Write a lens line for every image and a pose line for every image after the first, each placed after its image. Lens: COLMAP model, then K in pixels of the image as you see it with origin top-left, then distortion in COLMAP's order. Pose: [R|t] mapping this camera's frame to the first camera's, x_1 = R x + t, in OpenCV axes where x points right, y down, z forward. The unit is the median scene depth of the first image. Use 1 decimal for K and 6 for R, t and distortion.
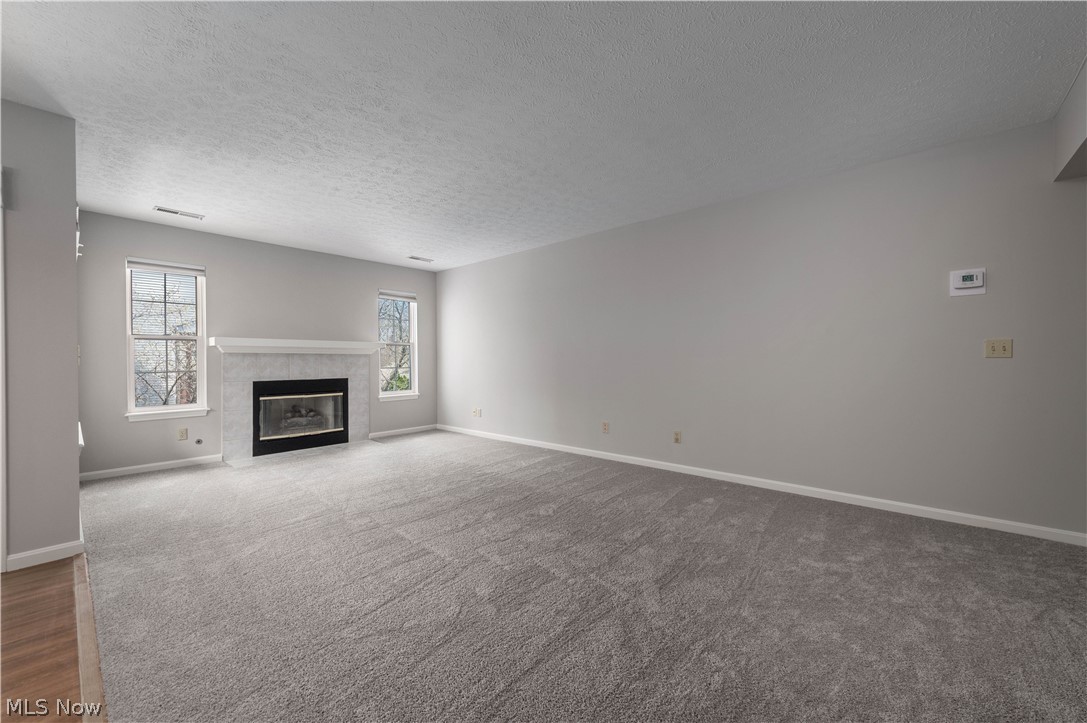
lens RADIAL K [[426.6, 0, 558.6], [0, 426.6, 361.4], [0, 0, 1]] dist [0.018457, -0.005036]
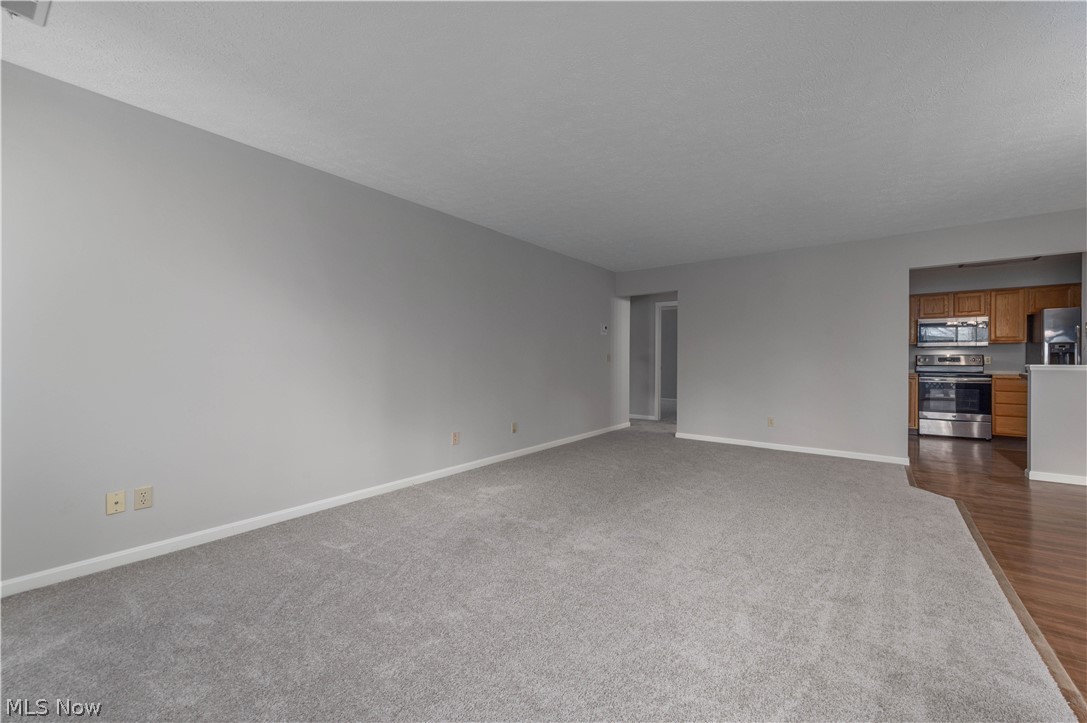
lens RADIAL K [[432.5, 0, 543.5], [0, 432.5, 361.5], [0, 0, 1]] dist [0.016418, -0.000147]
pose [[-0.062939, -0.001021, 0.998017, -0.799315], [0.005191, 0.999986, 0.001350, -0.008035], [-0.998004, 0.005266, -0.062933, 0.851326]]
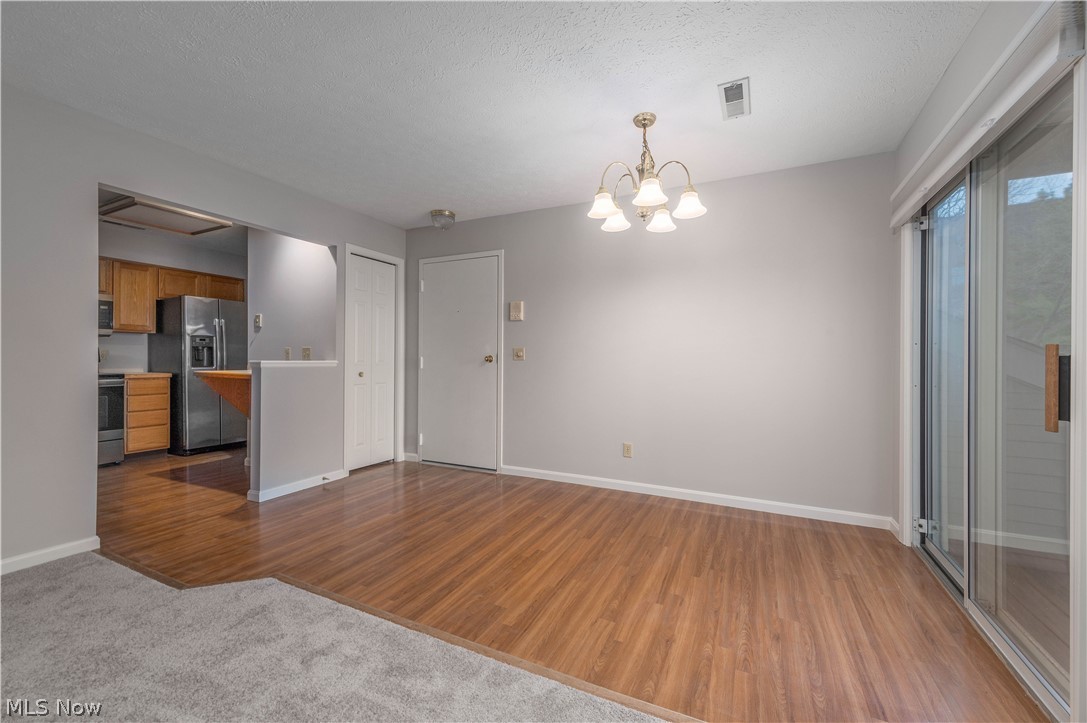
lens RADIAL K [[426.6, 0, 558.6], [0, 426.6, 361.4], [0, 0, 1]] dist [0.018457, -0.005036]
pose [[-0.962648, -0.000670, -0.270756, -0.268086], [-0.003295, 0.999952, 0.009244, -0.000596], [0.270737, 0.009791, -0.962604, 0.627467]]
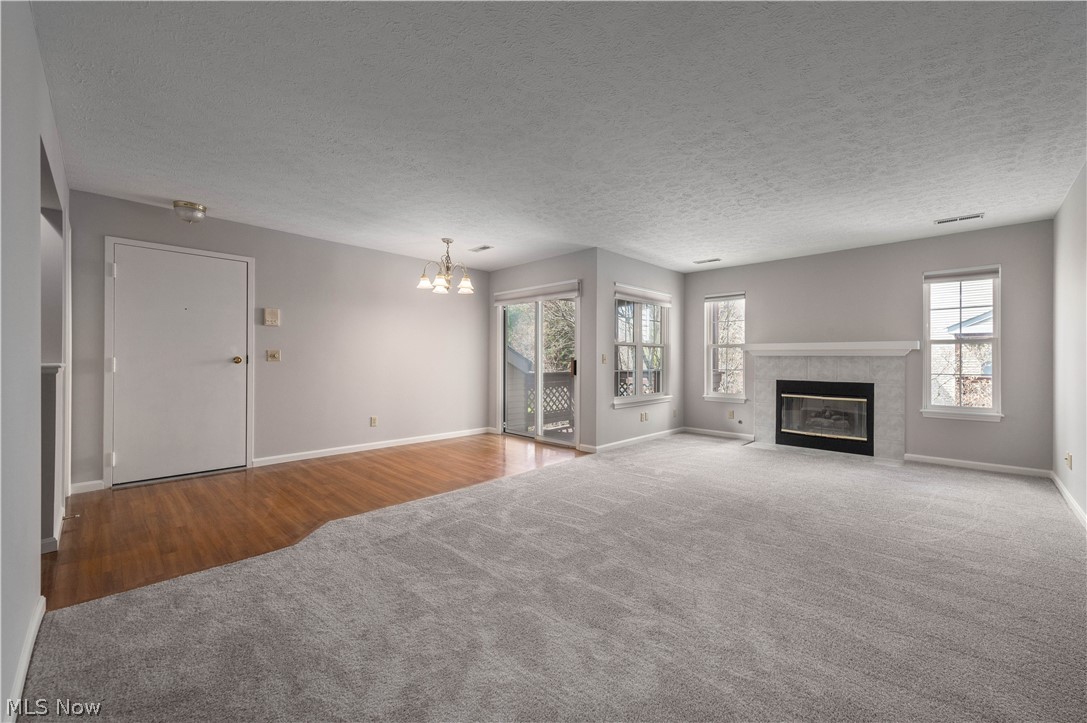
lens RADIAL K [[426.6, 0, 558.6], [0, 426.6, 361.4], [0, 0, 1]] dist [0.018457, -0.005036]
pose [[-0.042135, 0.006554, -0.999090, 0.503842], [-0.009536, 0.999930, 0.006961, -0.007002], [0.999066, 0.009821, -0.042069, 0.468336]]
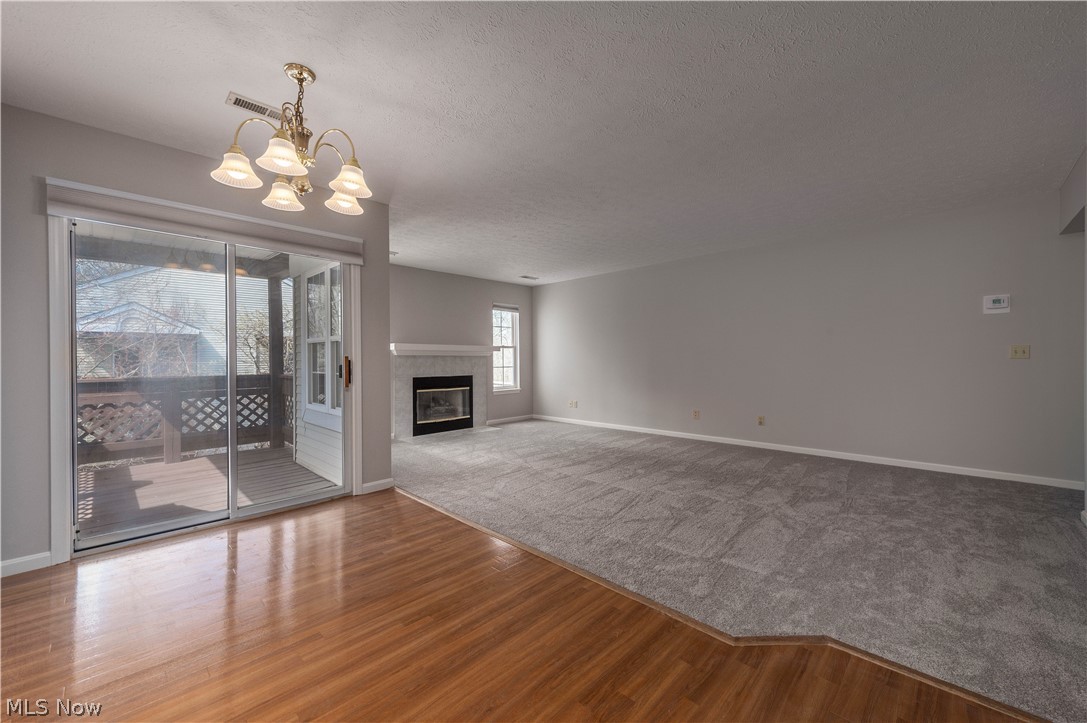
lens RADIAL K [[426.6, 0, 558.6], [0, 426.6, 361.4], [0, 0, 1]] dist [0.018457, -0.005036]
pose [[0.999142, -0.001690, -0.041385, -0.233393], [0.001701, 0.999999, 0.000222, -0.000911], [0.041385, -0.000293, 0.999143, -0.258746]]
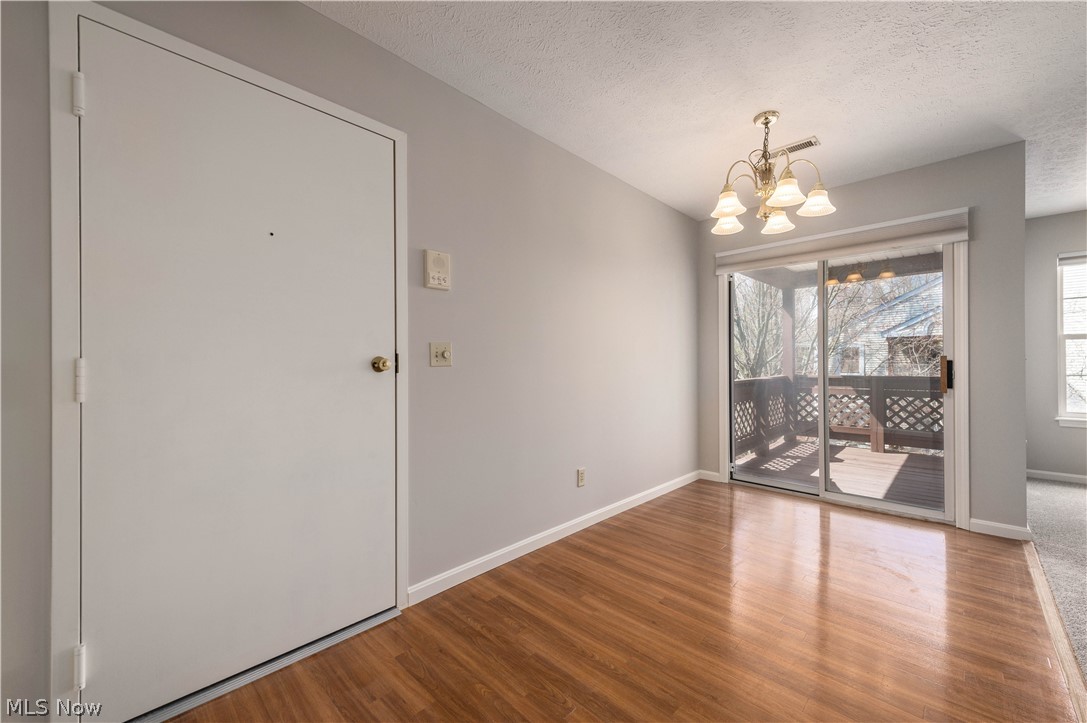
lens RADIAL K [[426.6, 0, 558.6], [0, 426.6, 361.4], [0, 0, 1]] dist [0.018457, -0.005036]
pose [[-0.039672, -0.003303, -0.999207, 0.010920], [-0.001567, 0.999994, -0.003243, 0.001278], [0.999212, 0.001437, -0.039677, -0.064500]]
